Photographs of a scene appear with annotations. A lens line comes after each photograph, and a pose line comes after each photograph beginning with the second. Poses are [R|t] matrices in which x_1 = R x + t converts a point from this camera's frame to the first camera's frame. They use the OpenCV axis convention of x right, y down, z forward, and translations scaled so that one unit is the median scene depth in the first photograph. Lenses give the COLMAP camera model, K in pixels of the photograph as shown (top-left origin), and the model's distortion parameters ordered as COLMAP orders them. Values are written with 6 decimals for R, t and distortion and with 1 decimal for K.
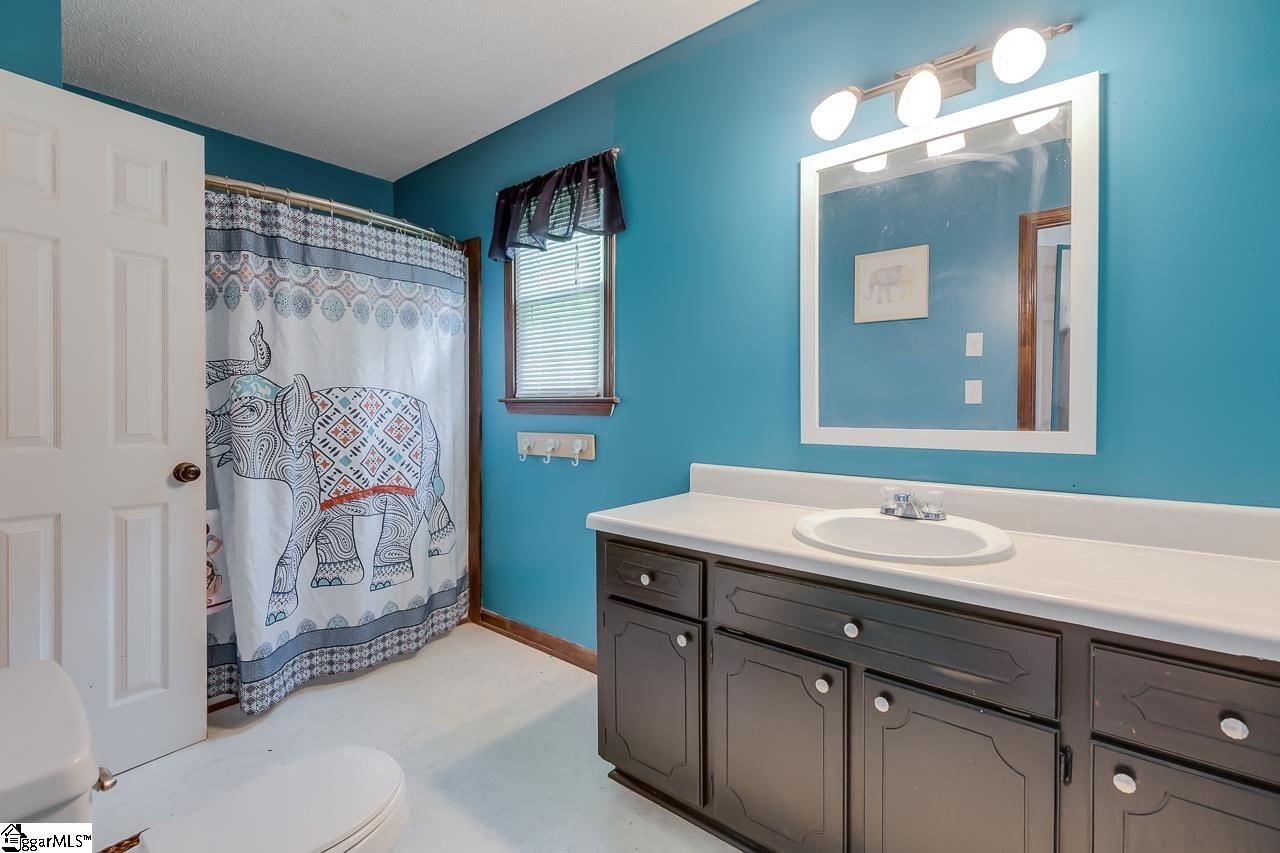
lens RADIAL K [[582.1, 0, 643.2], [0, 582.1, 409.8], [0, 0, 1]] dist [0.003892, -0.000158]
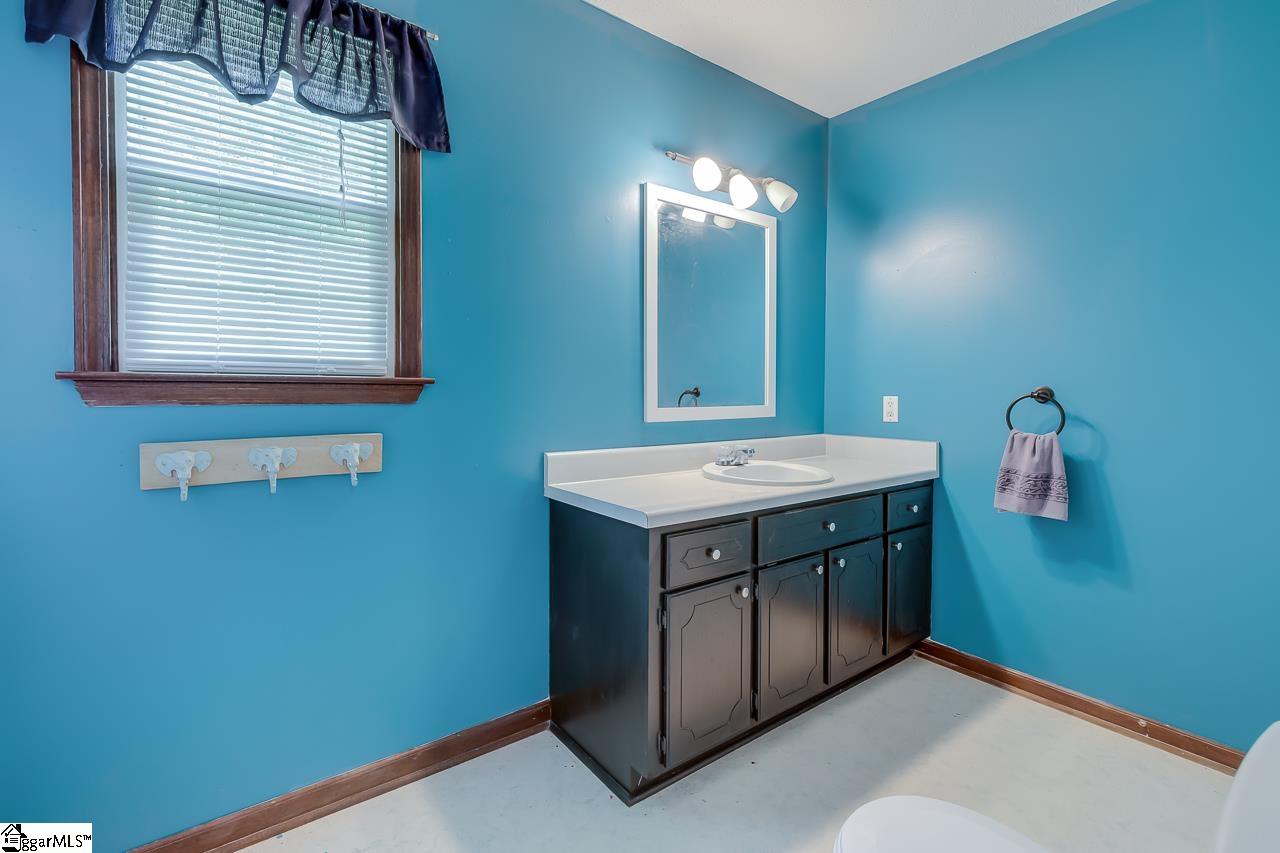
lens RADIAL K [[588.3, 0, 643.1], [0, 588.3, 389.7], [0, 0, 1]] dist [0.011170, -0.000276]
pose [[0.213375, 0.002689, 0.976967, -0.696101], [0.001198, 0.999995, -0.003014, -0.004119], [-0.976970, 0.001813, 0.213371, 0.581476]]
